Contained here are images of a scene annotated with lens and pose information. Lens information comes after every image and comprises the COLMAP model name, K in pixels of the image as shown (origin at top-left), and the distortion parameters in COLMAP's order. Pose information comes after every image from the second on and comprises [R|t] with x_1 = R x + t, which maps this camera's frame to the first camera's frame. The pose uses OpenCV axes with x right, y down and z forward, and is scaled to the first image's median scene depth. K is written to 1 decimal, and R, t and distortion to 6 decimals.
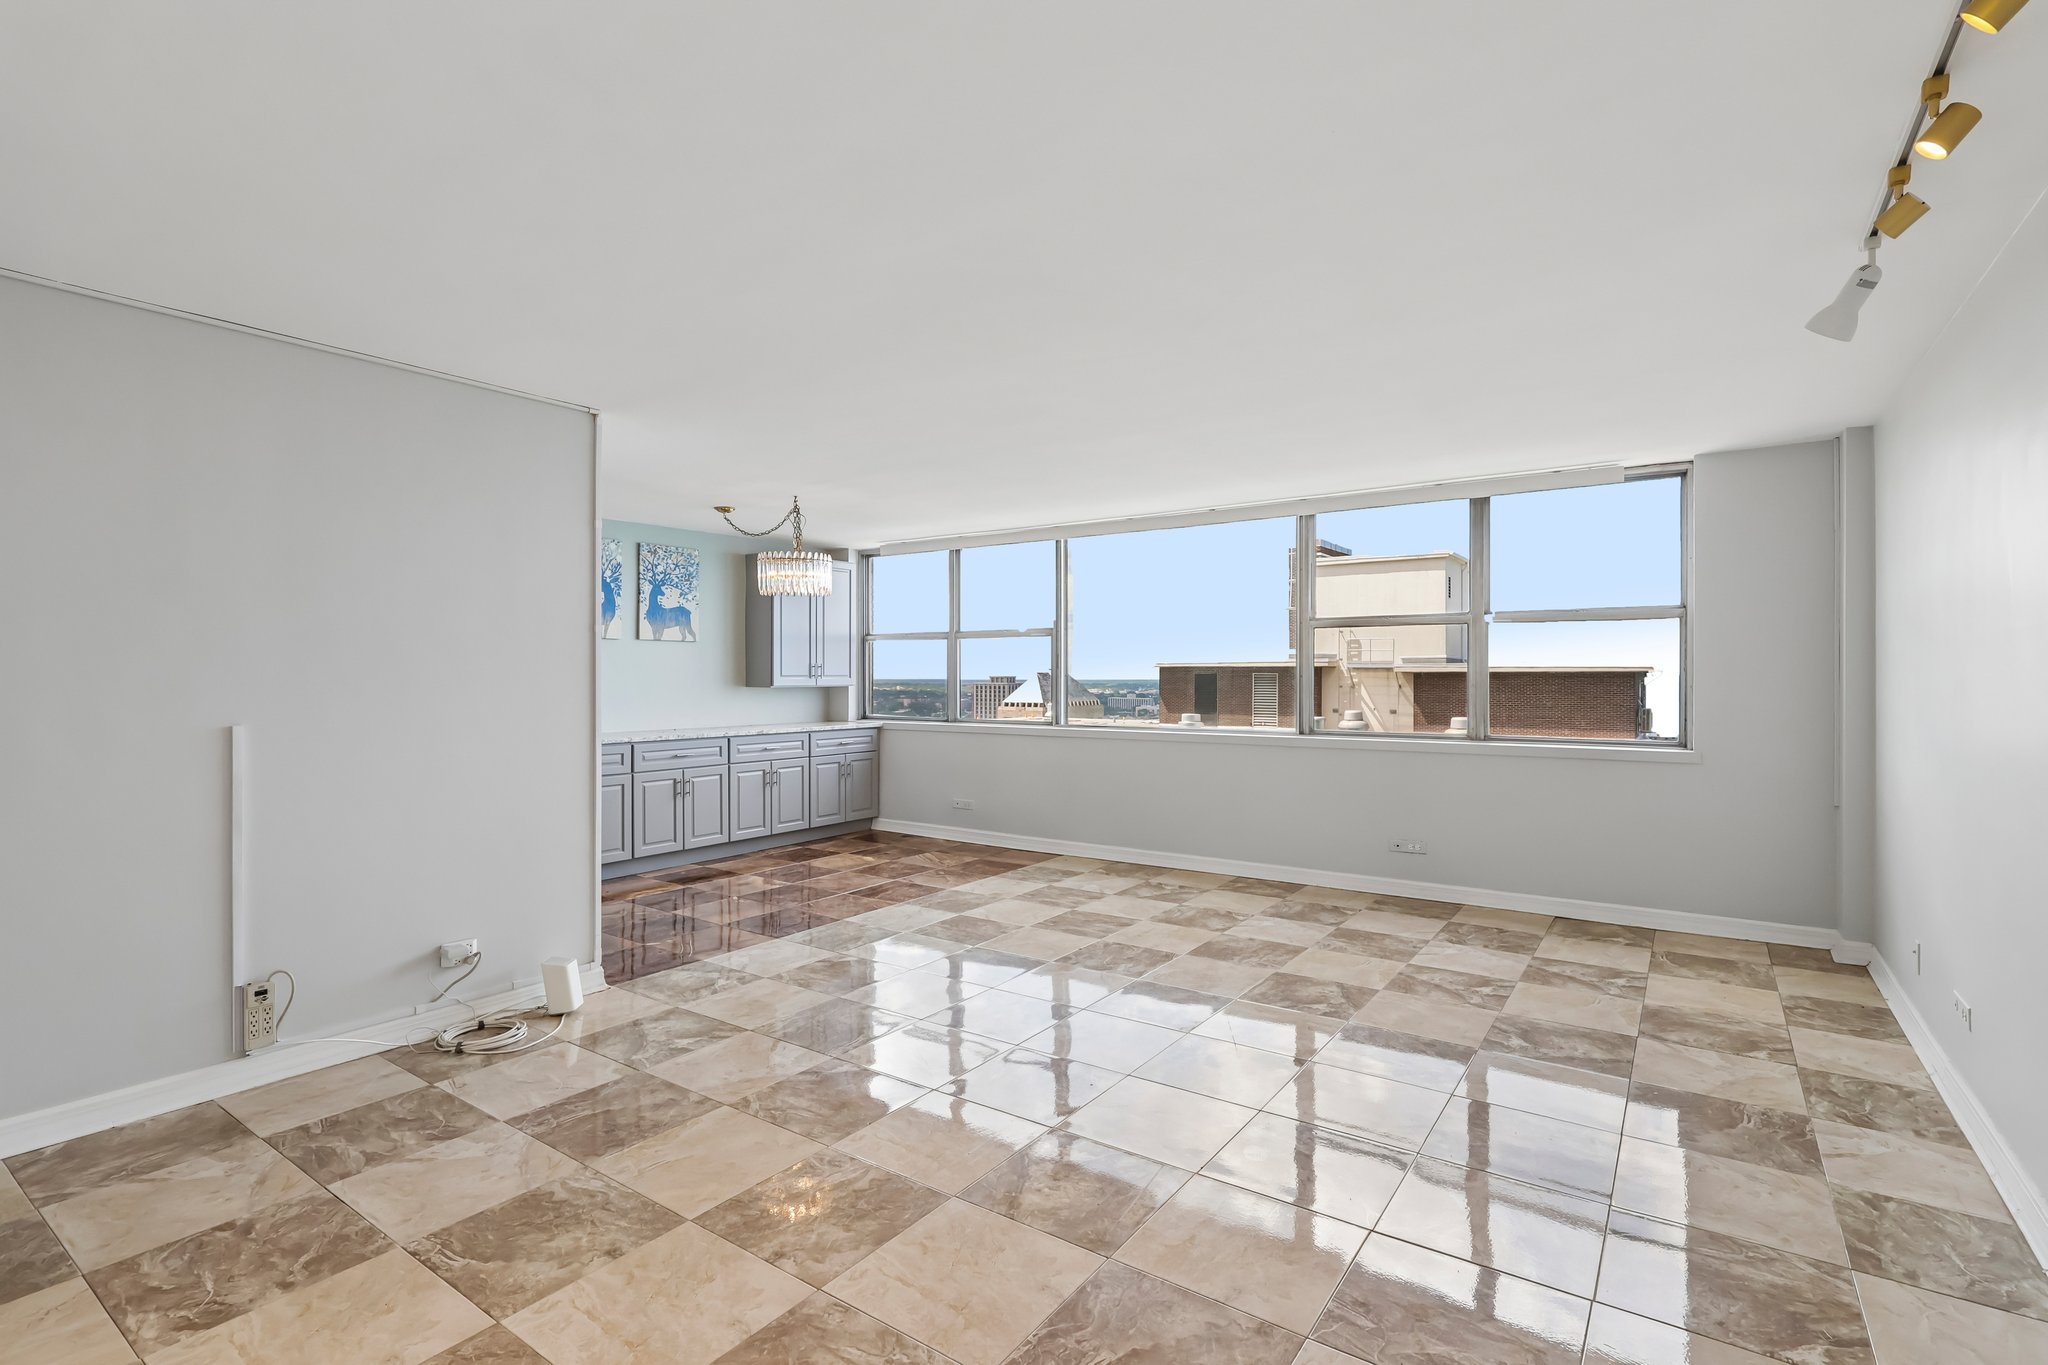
lens RADIAL K [[969.7, 0, 1035.8], [0, 969.7, 663.7], [0, 0, 1]] dist [-0.002862, 0.000006]
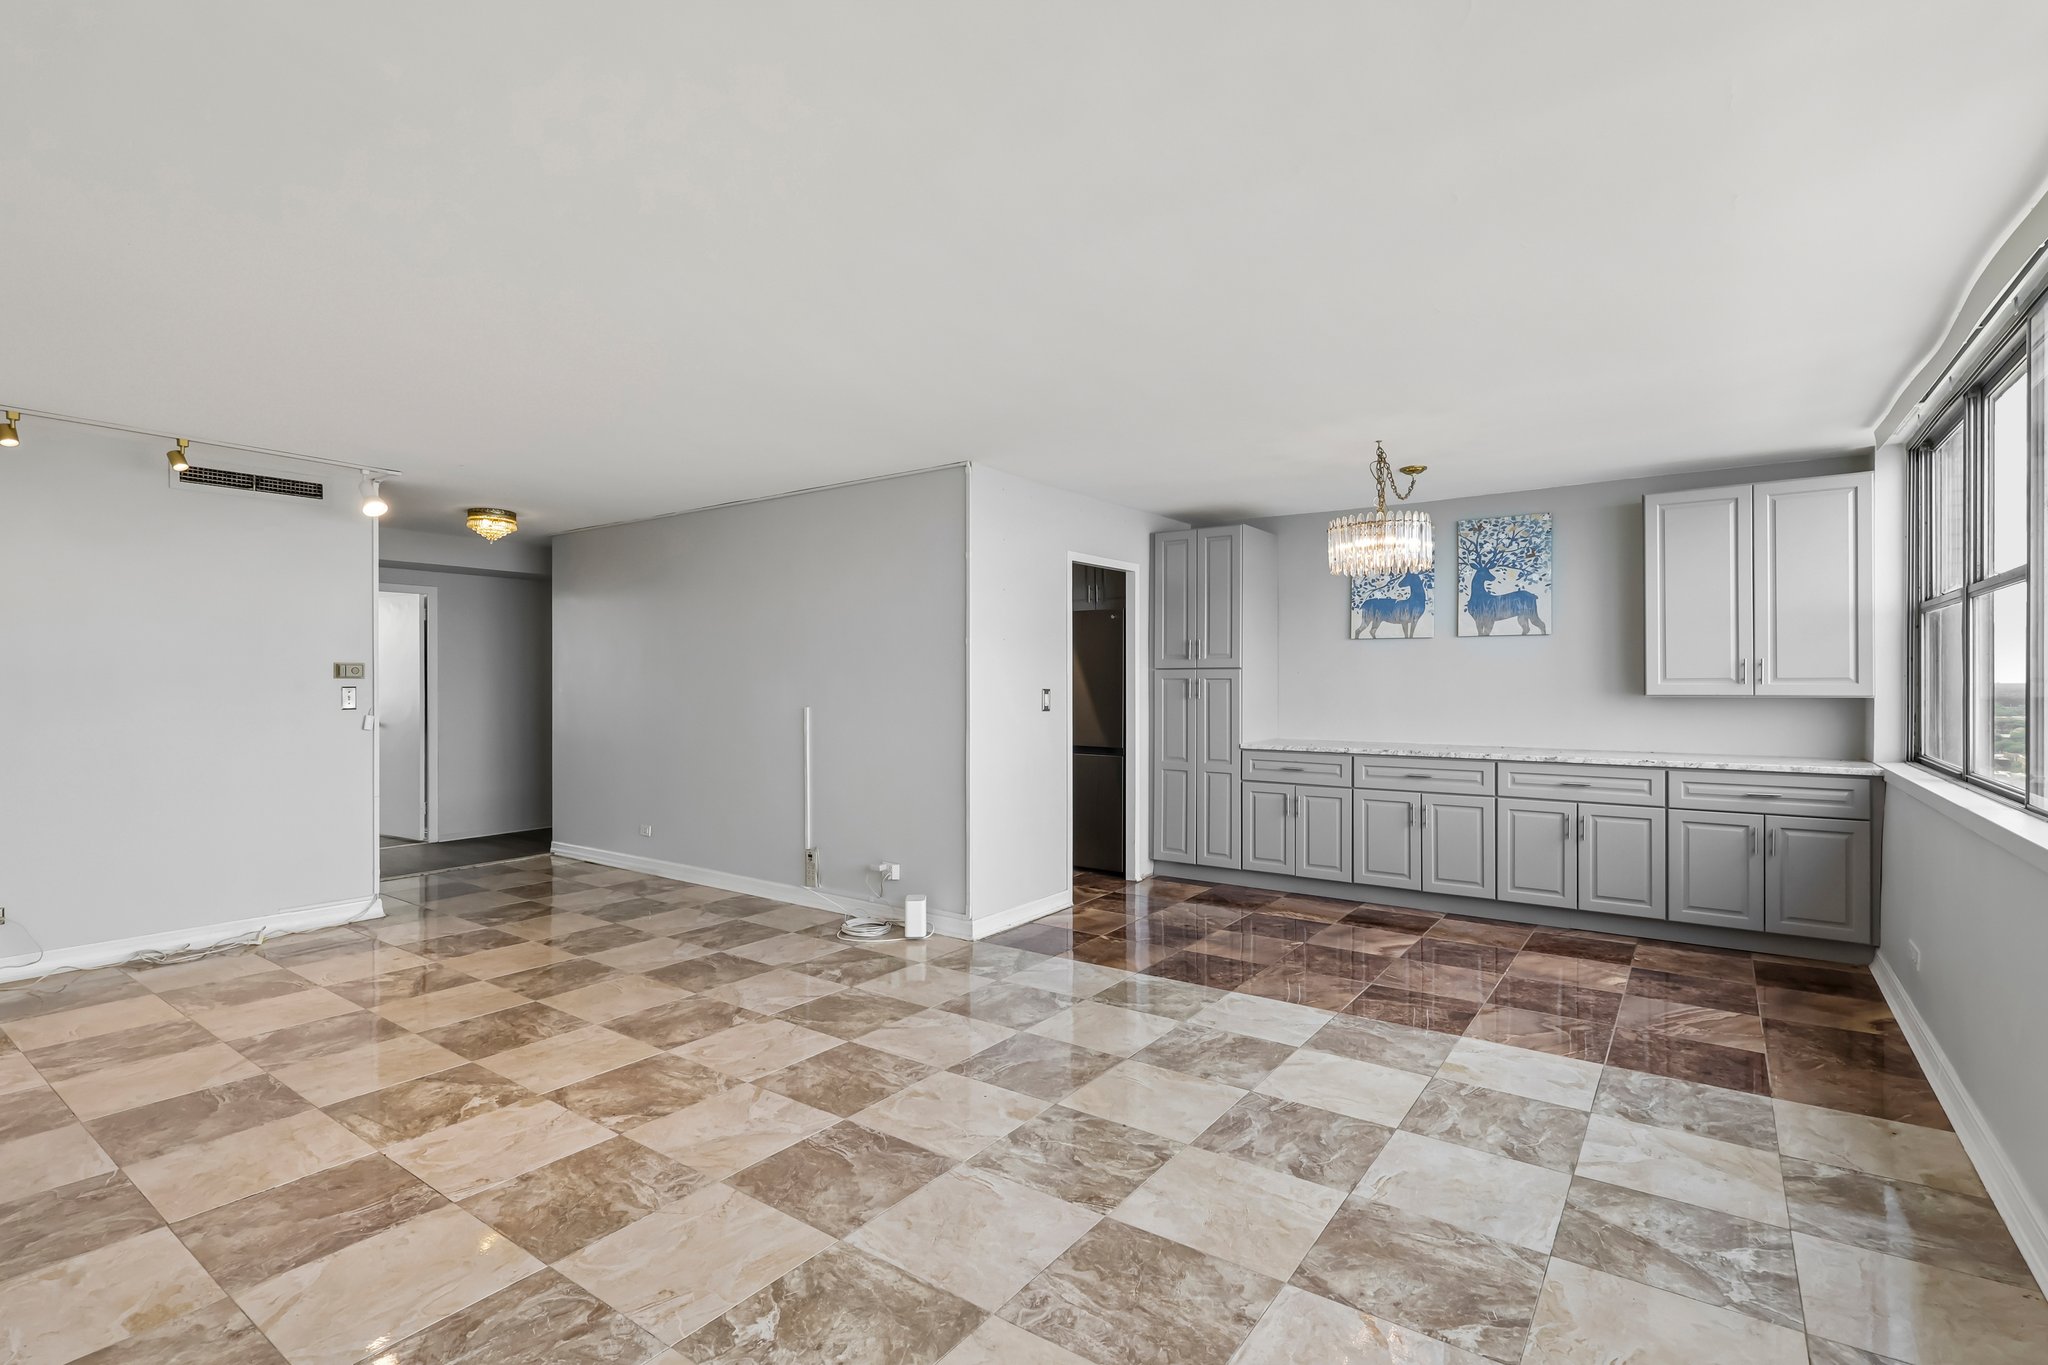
lens RADIAL K [[969.7, 0, 1017.0], [0, 969.7, 700.9], [0, 0, 1]] dist [-0.002862, 0.000006]
pose [[-0.028926, 0.020396, -0.999373, 0.616697], [0.012335, 0.999723, 0.020046, 0.012622], [0.999505, -0.011747, -0.029169, 0.899704]]
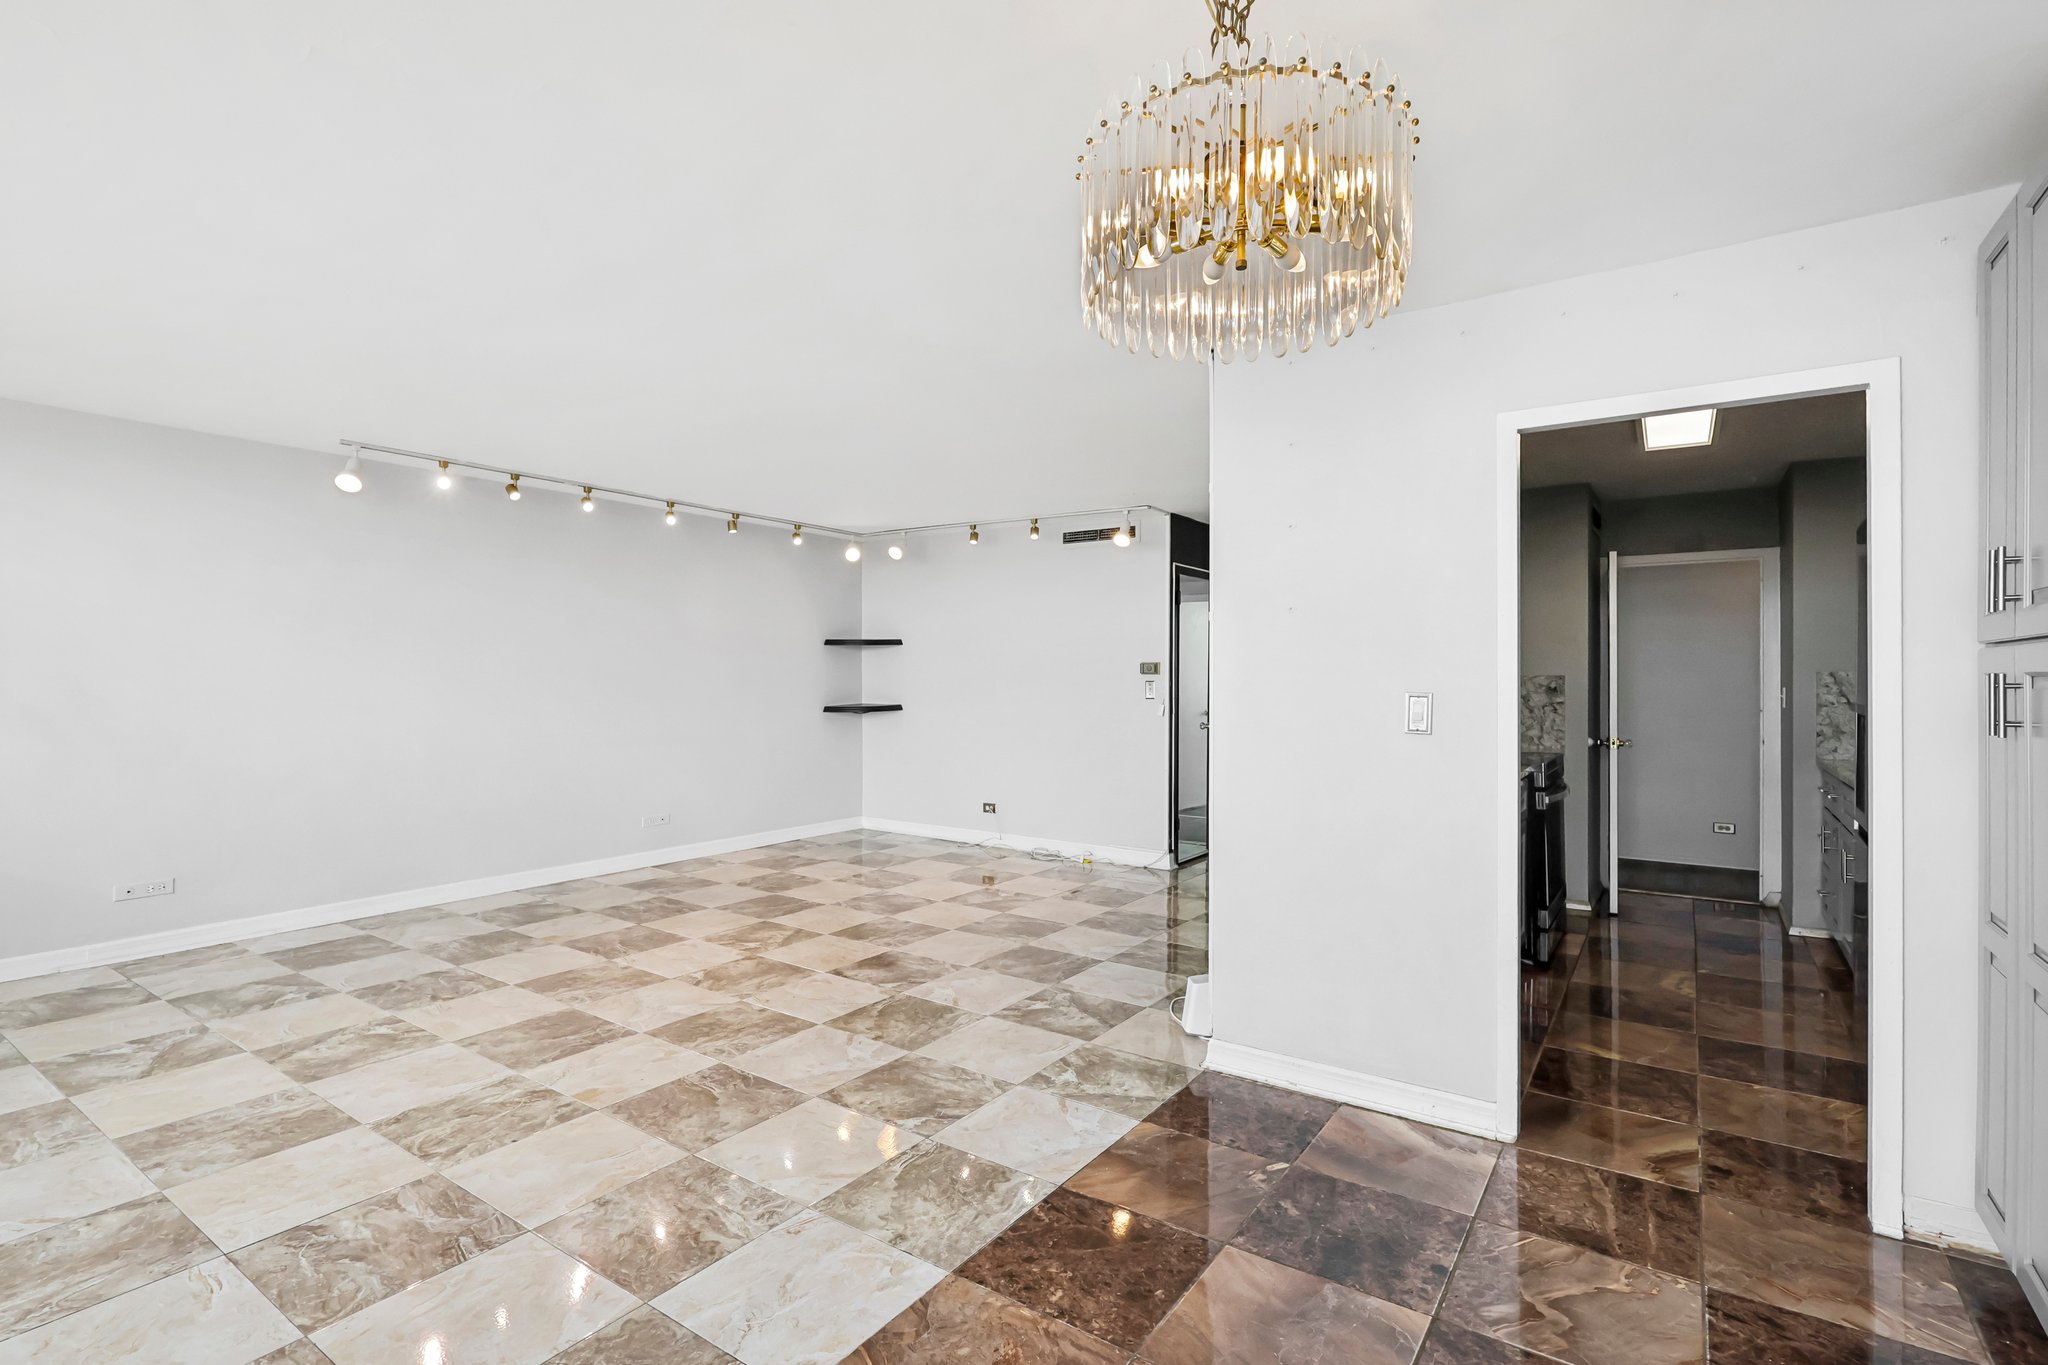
lens RADIAL K [[969.7, 0, 1002.5], [0, 969.7, 677.1], [0, 0, 1]] dist [-0.002862, 0.000006]
pose [[-0.999815, -0.008530, 0.017238, -0.237310], [-0.008738, 0.999889, -0.012040, 0.021371], [-0.017133, -0.012188, -0.999779, 1.485741]]
